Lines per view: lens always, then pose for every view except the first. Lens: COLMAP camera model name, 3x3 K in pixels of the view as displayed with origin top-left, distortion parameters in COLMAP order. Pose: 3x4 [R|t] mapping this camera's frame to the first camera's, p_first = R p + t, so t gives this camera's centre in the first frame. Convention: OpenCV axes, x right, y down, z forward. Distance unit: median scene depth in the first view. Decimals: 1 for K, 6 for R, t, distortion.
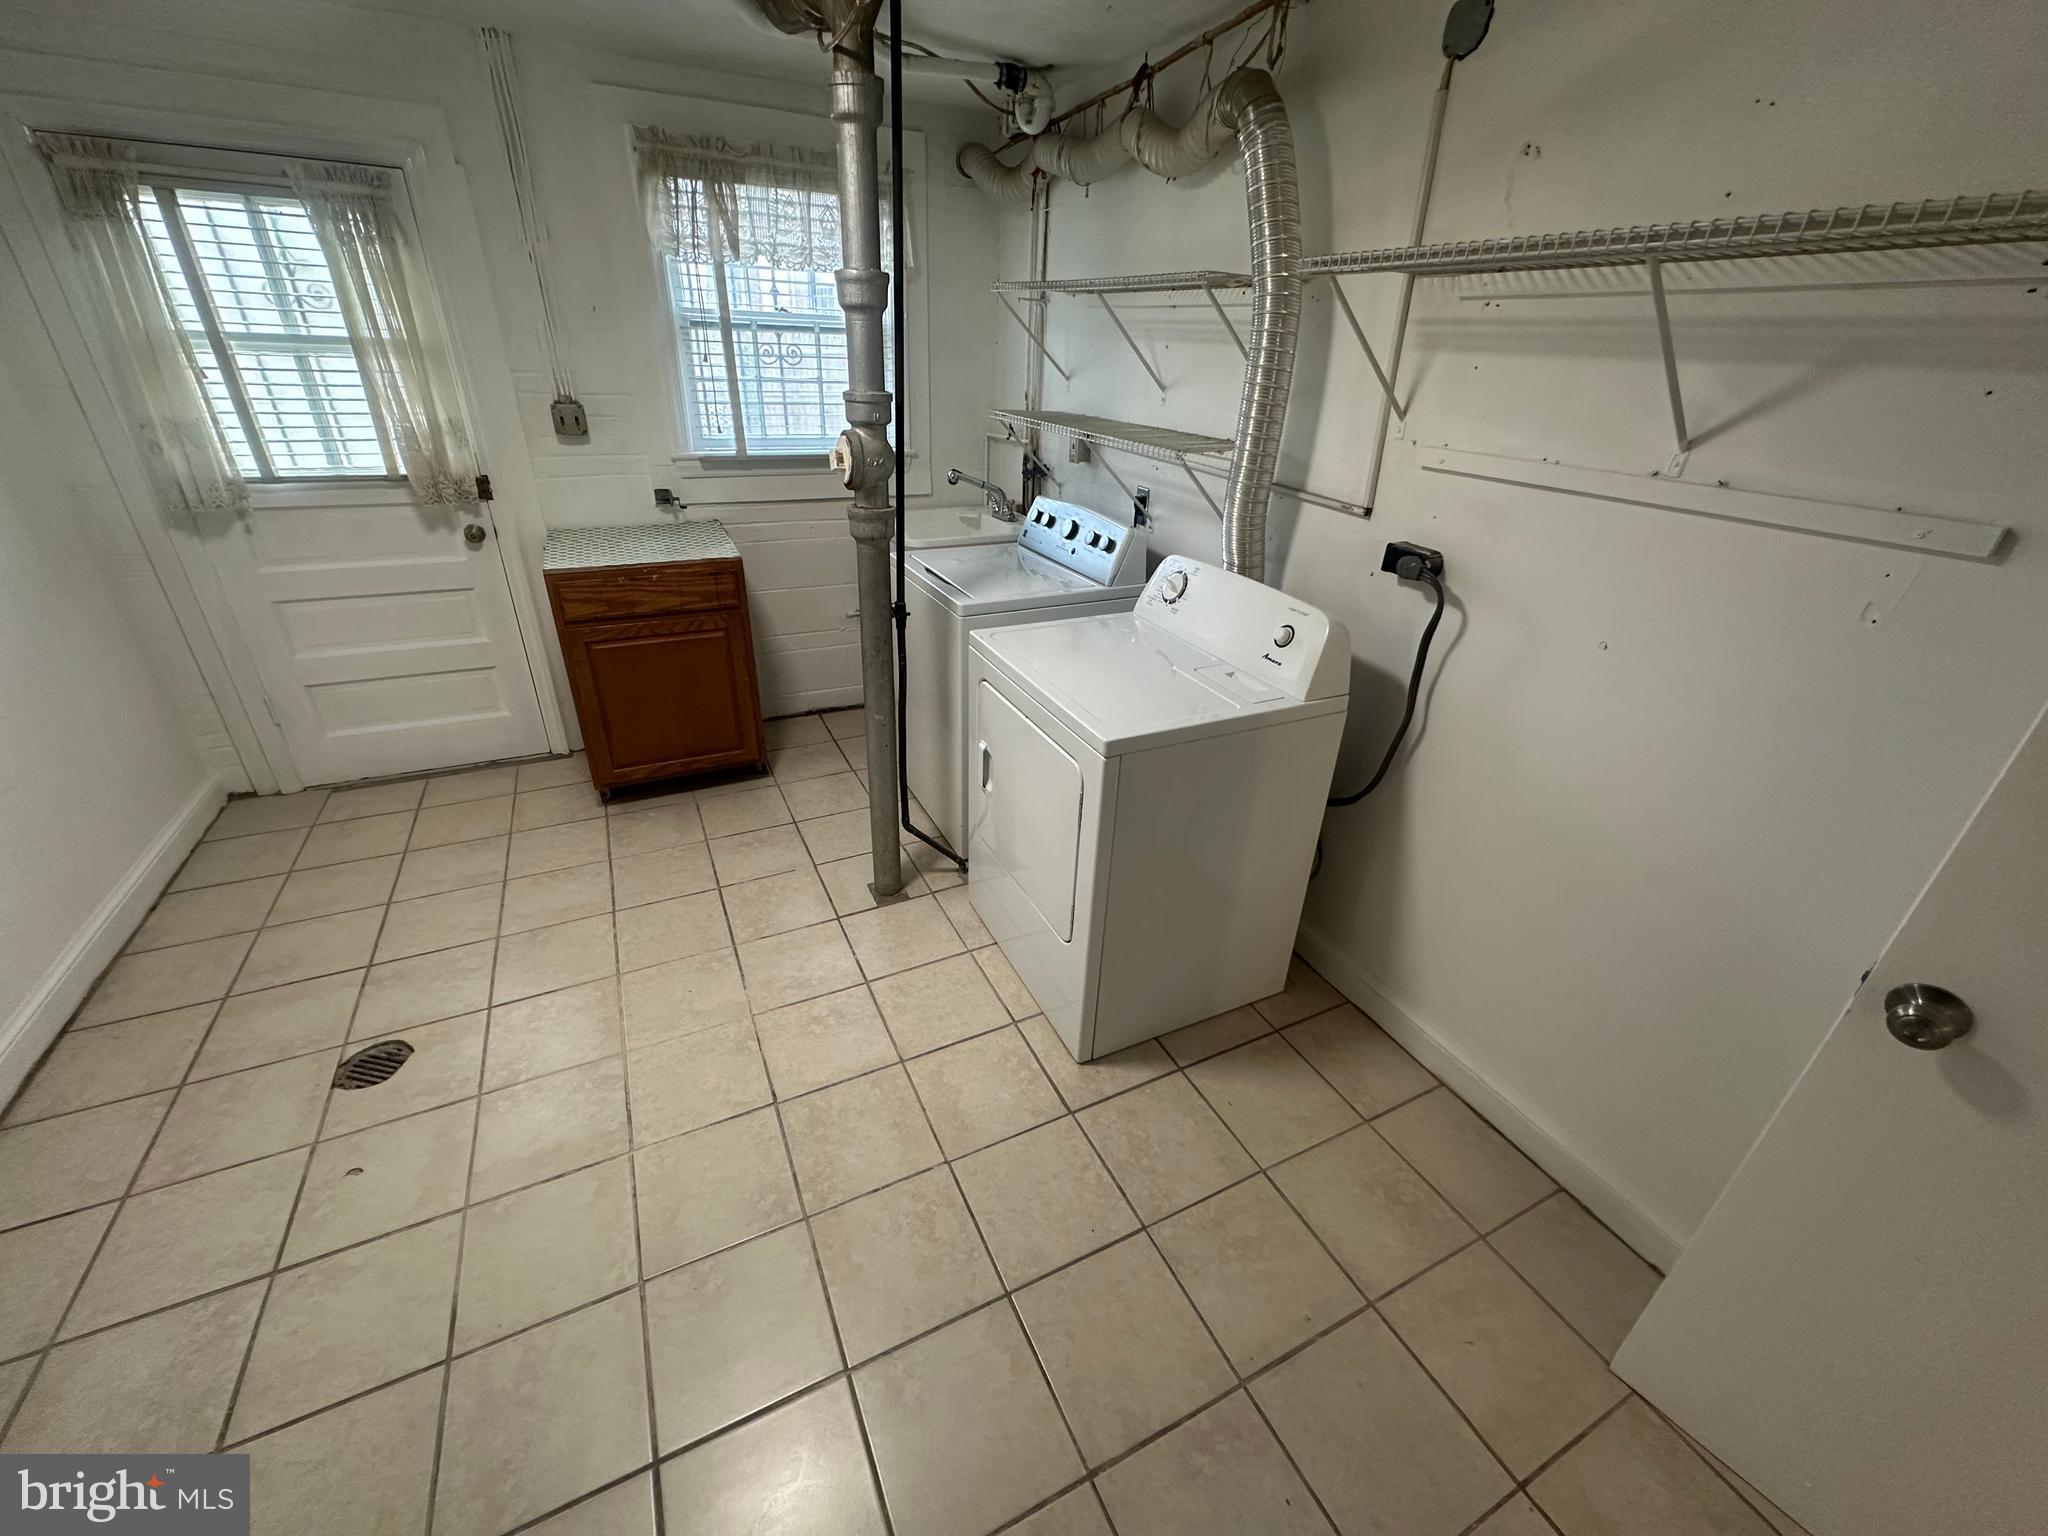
lens RADIAL K [[817.9, 0, 1027.9], [0, 817.9, 767.2], [0, 0, 1]] dist [-0.000474, 0.000162]
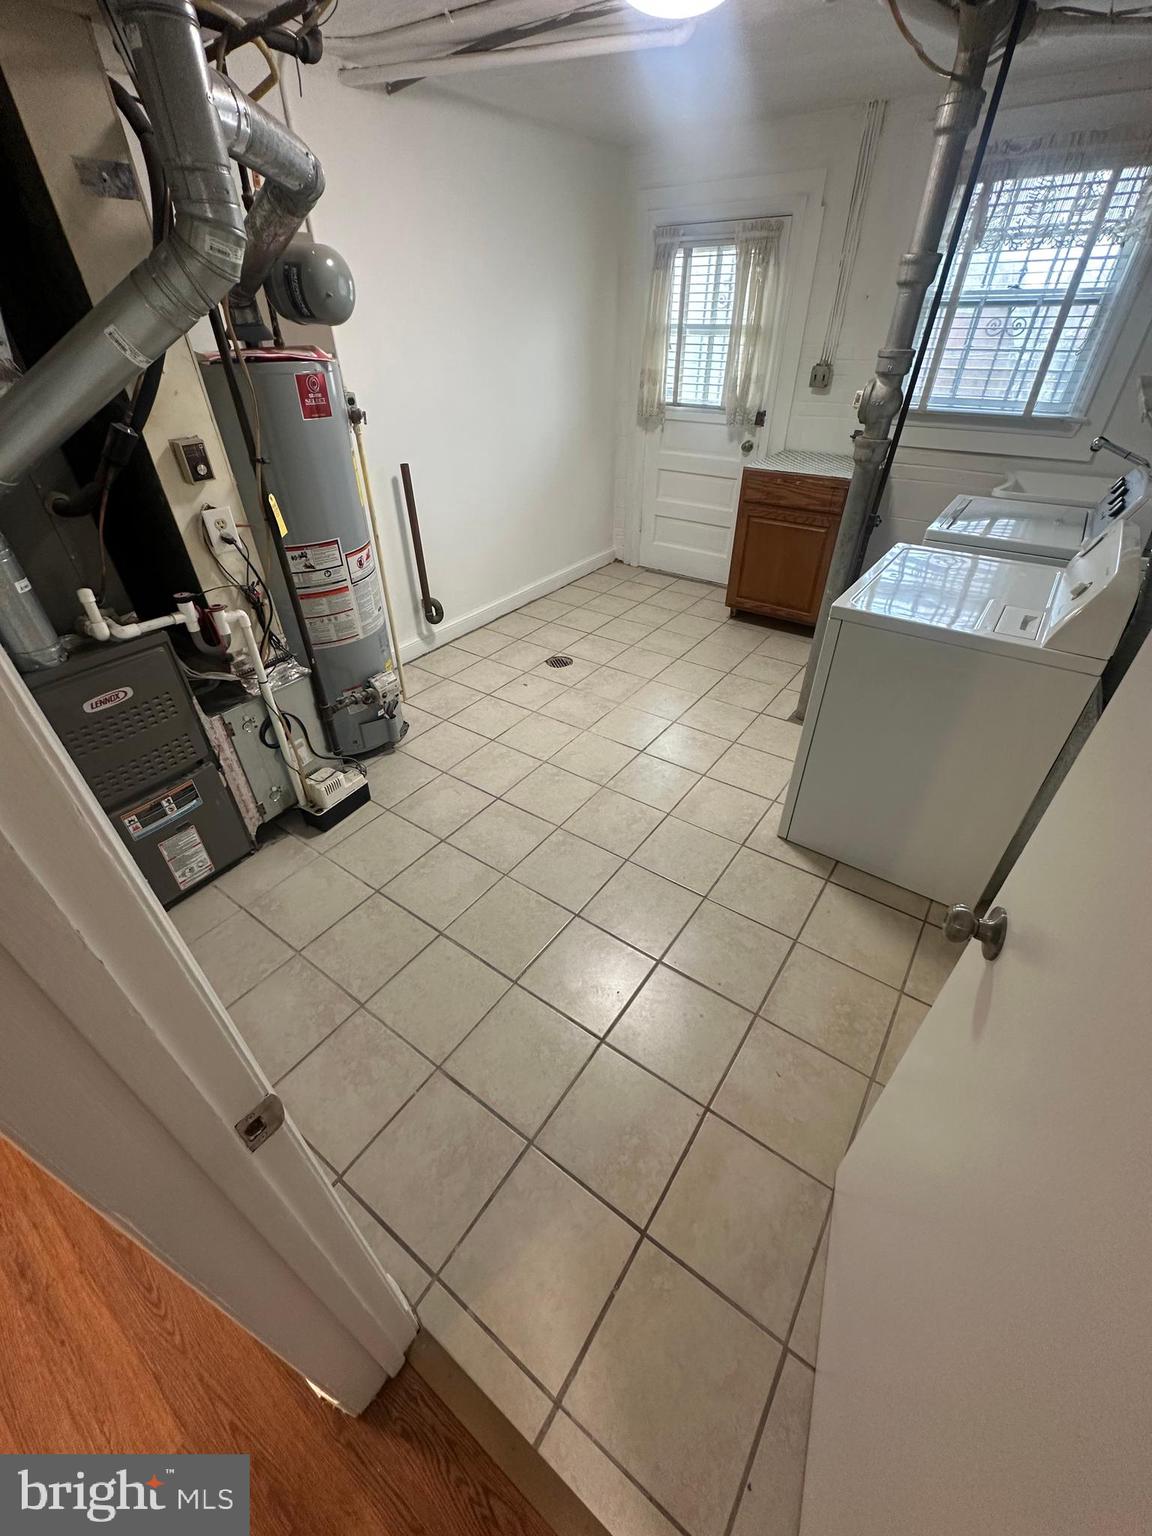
lens RADIAL K [[613.4, 0, 578.2], [0, 613.4, 767.3], [0, 0, 1]] dist [-0.000474, 0.000162]
pose [[0.473775, 0.486987, -0.733744, 0.497725], [-0.381743, 0.864407, 0.327219, 0.019461], [0.793605, 0.125074, 0.595438, 0.019234]]
